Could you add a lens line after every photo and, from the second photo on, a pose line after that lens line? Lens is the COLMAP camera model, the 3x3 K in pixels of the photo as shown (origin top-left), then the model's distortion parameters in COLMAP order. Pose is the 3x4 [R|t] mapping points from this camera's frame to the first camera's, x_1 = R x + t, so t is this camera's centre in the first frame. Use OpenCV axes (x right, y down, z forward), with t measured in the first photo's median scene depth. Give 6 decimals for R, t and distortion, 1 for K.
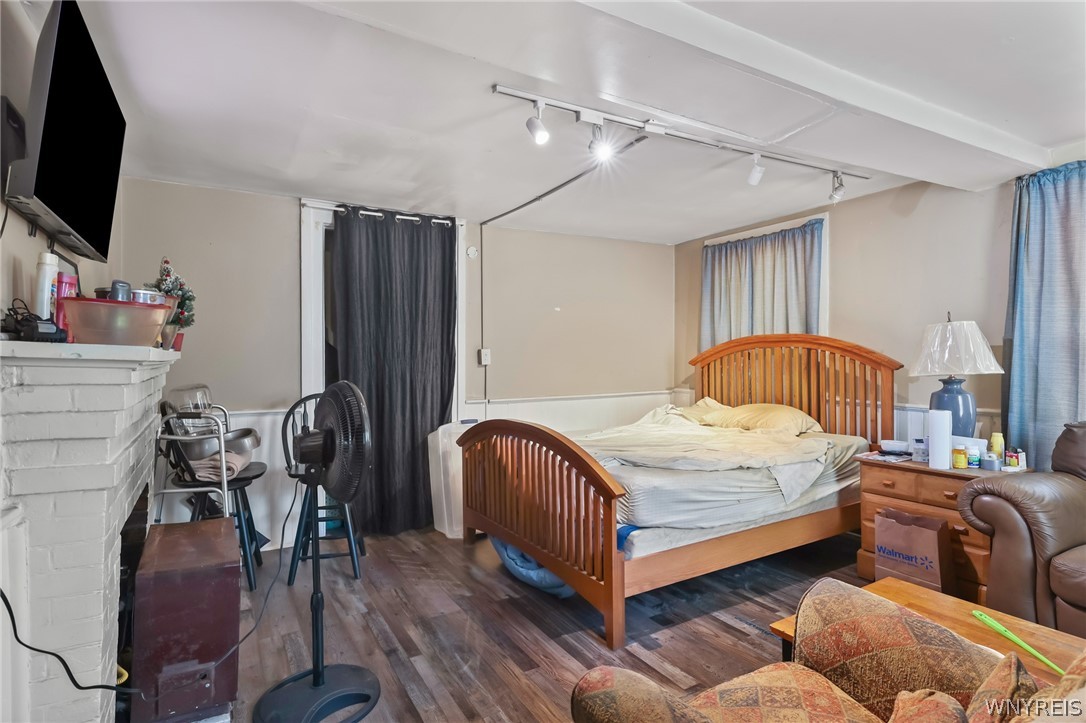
lens RADIAL K [[568.4, 0, 534.6], [0, 568.4, 361.2], [0, 0, 1]] dist [-0.002335, 0.001955]
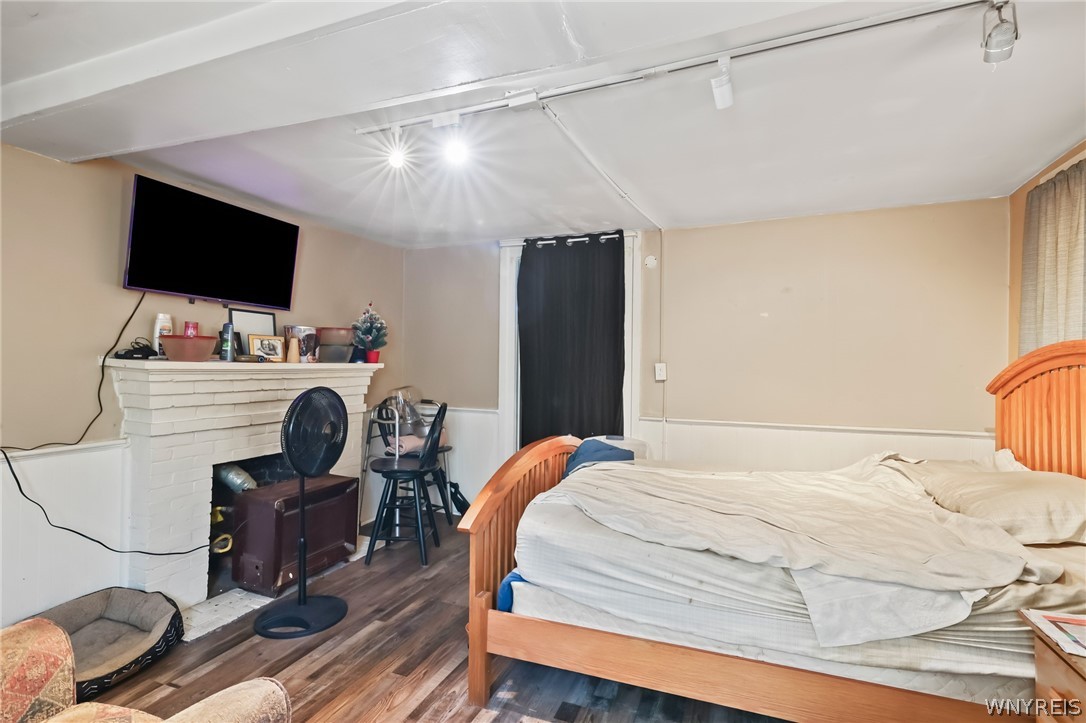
lens RADIAL K [[524.4, 0, 539.2], [0, 524.4, 361.1], [0, 0, 1]] dist [-0.005058, -0.000532]
pose [[0.611696, 0.005886, -0.791071, 0.697886], [-0.022614, 0.999694, -0.010048, -0.017558], [0.790770, 0.024036, 0.611642, 0.470951]]
